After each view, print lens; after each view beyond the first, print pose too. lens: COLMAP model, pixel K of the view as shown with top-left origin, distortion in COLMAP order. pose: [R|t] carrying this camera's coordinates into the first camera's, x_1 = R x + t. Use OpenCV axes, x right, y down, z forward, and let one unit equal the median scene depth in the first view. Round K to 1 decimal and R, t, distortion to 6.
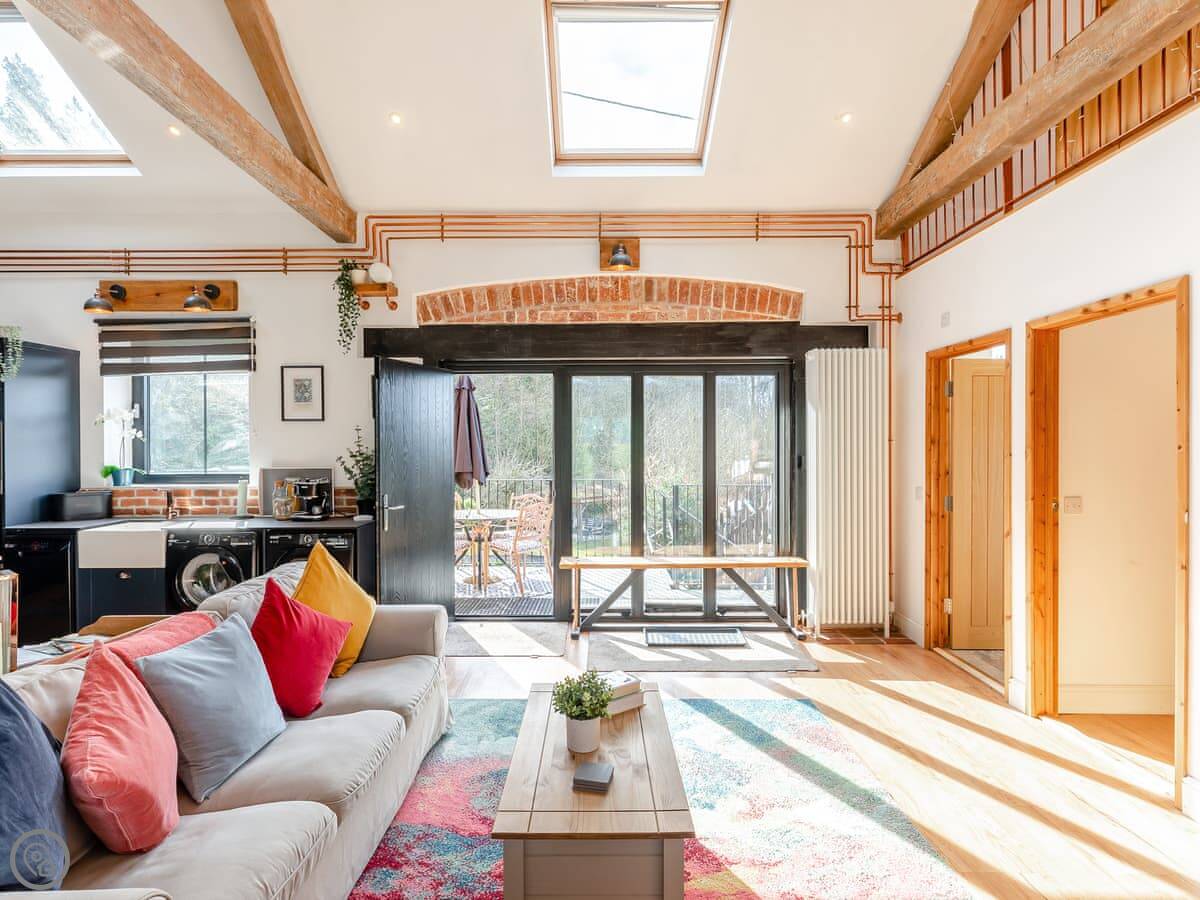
lens RADIAL K [[605.0, 0, 596.2], [0, 605.0, 448.7], [0, 0, 1]] dist [0.007726, 0.000541]
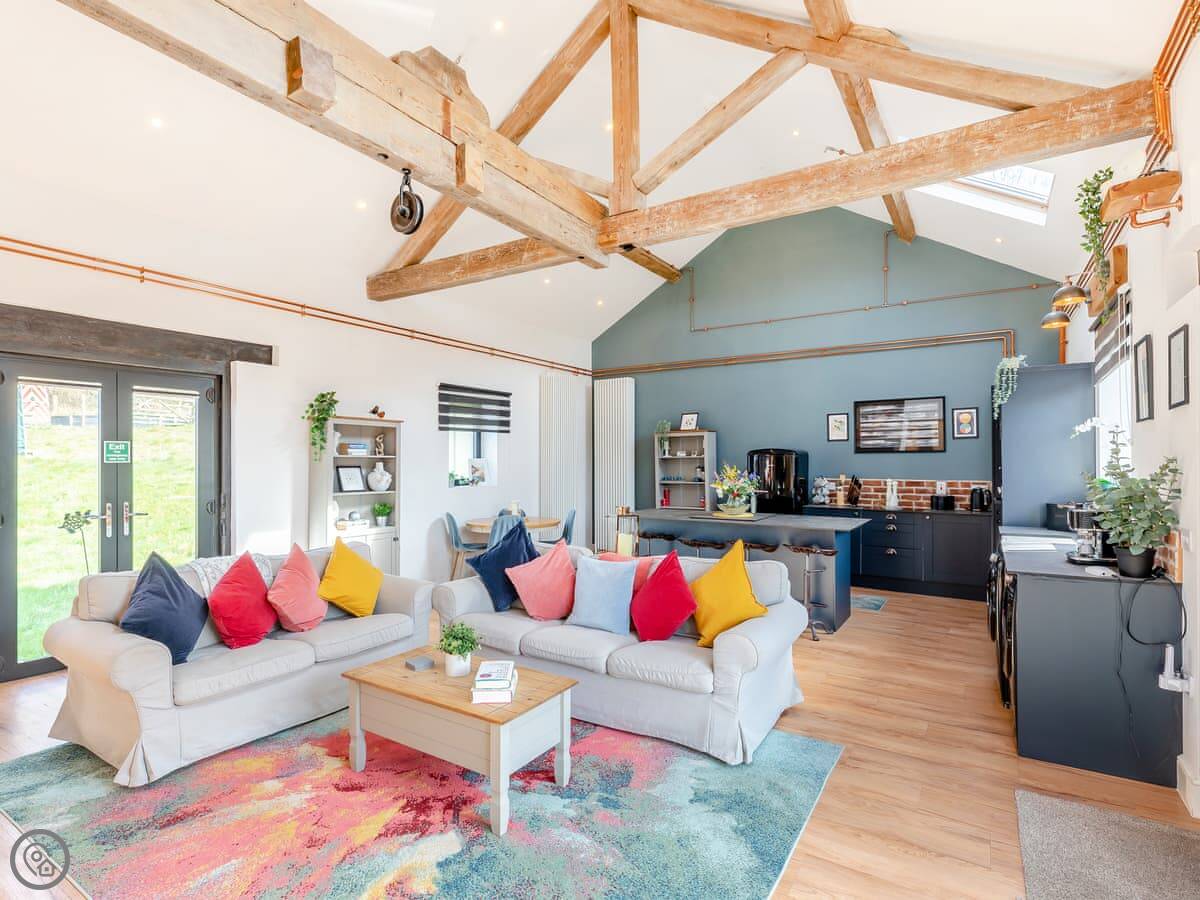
lens RADIAL K [[605.0, 0, 600.3], [0, 605.0, 459.5], [0, 0, 1]] dist [0.007726, 0.000541]
pose [[-0.534811, 0.001514, -0.844970, 0.416422], [0.001557, 0.999998, 0.000806, -0.004267], [0.844970, -0.000885, -0.534813, 0.852963]]
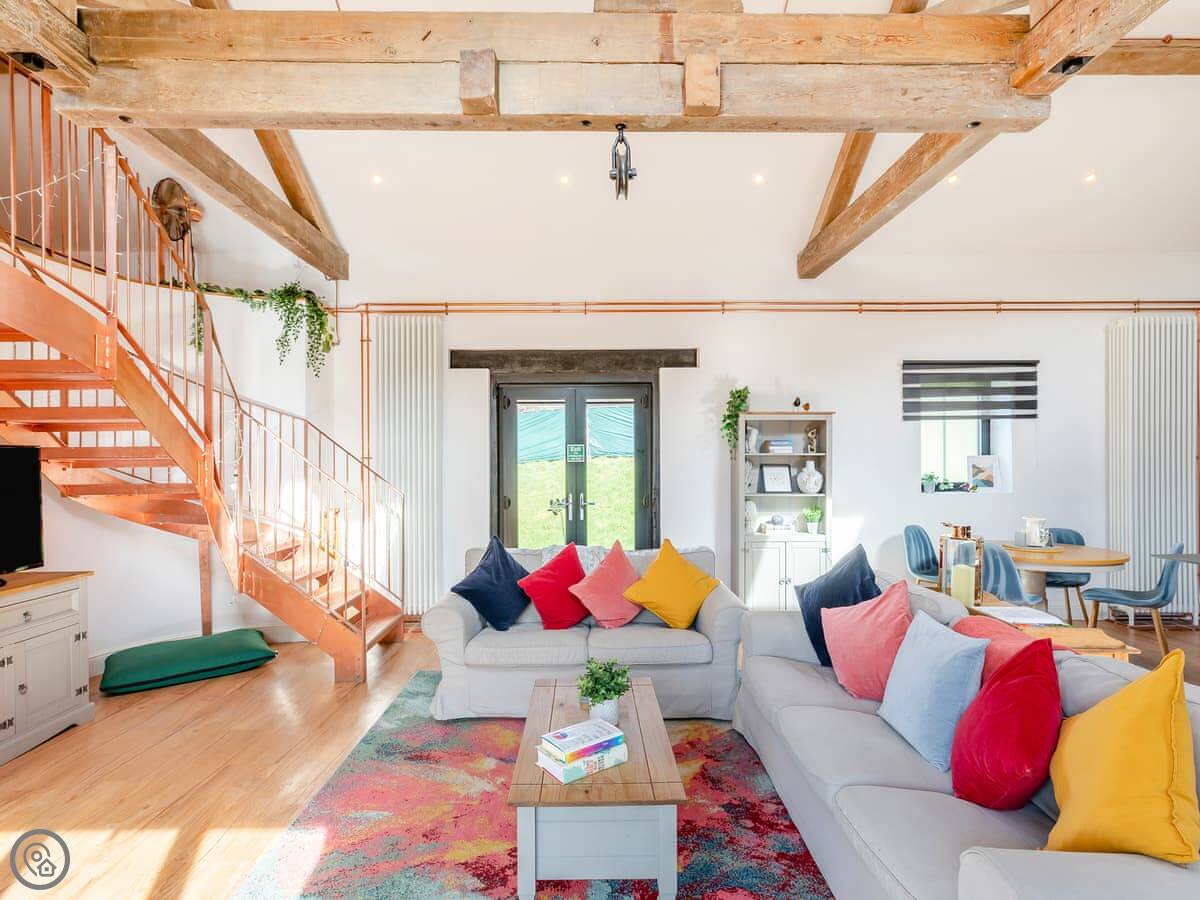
lens RADIAL K [[605.0, 0, 600.3], [0, 605.0, 459.9], [0, 0, 1]] dist [0.007726, 0.000541]
pose [[-0.999840, 0.007824, -0.016071, 0.000243], [0.007851, 0.999968, -0.001634, -0.001144], [0.016058, -0.001759, -0.999870, 0.896421]]
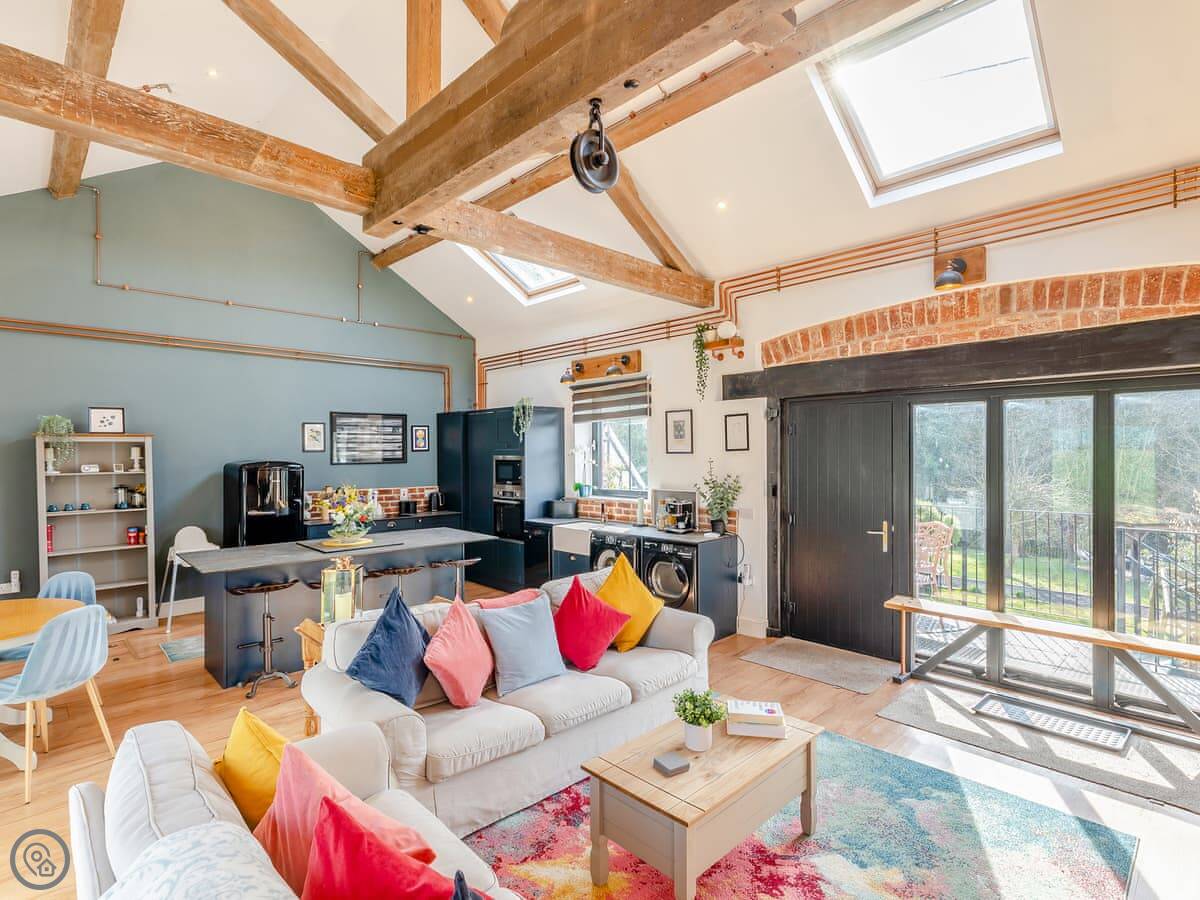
lens RADIAL K [[605.0, 0, 595.1], [0, 605.0, 455.6], [0, 0, 1]] dist [0.007726, 0.000541]
pose [[0.696417, 0.004428, -0.717624, 0.305259], [0.000903, 0.999975, 0.007047, -0.050646], [0.717637, -0.005556, 0.696395, -0.010457]]
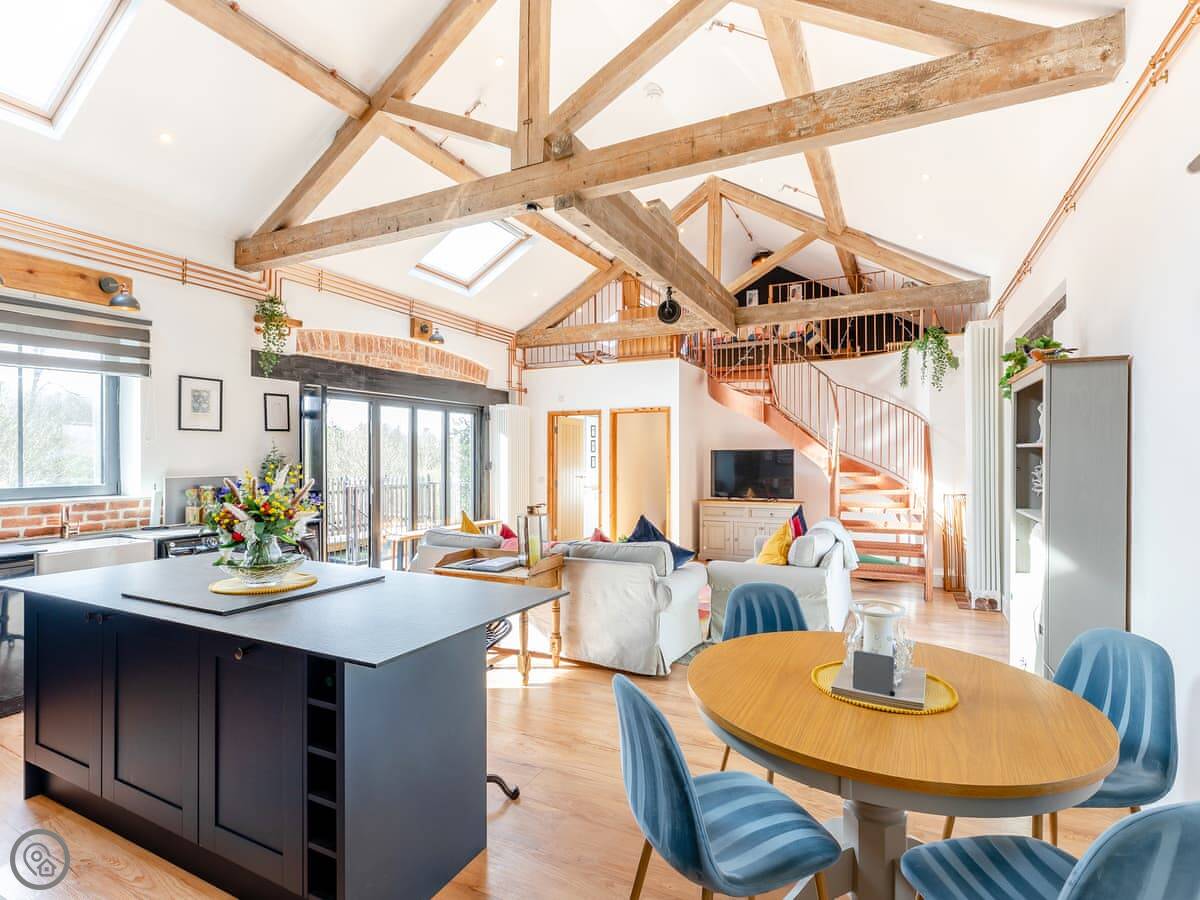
lens RADIAL K [[605.0, 0, 598.6], [0, 605.0, 457.6], [0, 0, 1]] dist [0.007726, 0.000541]
pose [[0.440421, 0.002092, 0.897789, -1.116651], [0.002060, 0.999992, -0.003341, 0.005031], [-0.897789, 0.003321, 0.440413, -0.063581]]
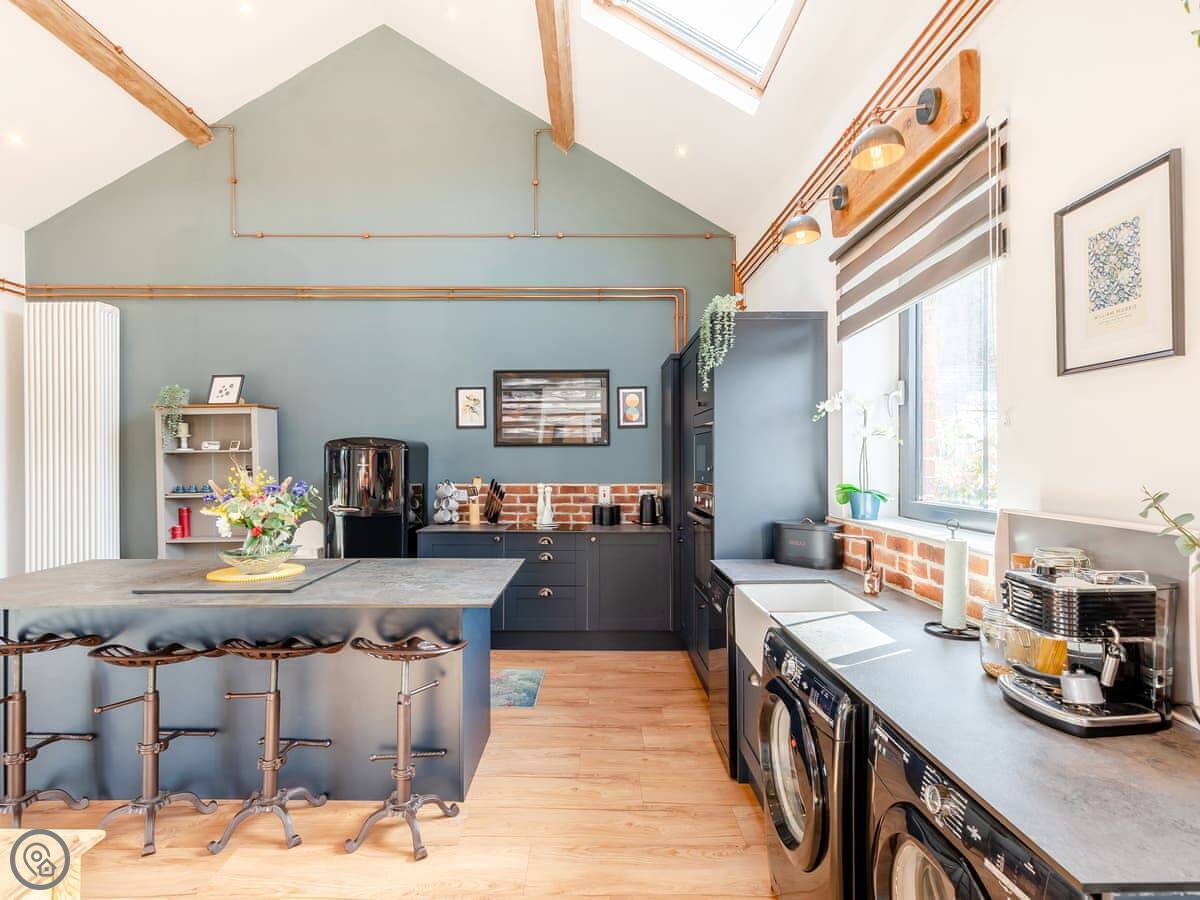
lens RADIAL K [[605.0, 0, 597.6], [0, 605.0, 460.6], [0, 0, 1]] dist [0.007726, 0.000541]
pose [[0.011938, 0.007021, -0.999904, -0.183260], [-0.000276, 0.999975, 0.007018, -0.000899], [0.999929, 0.000193, 0.011940, 0.741541]]
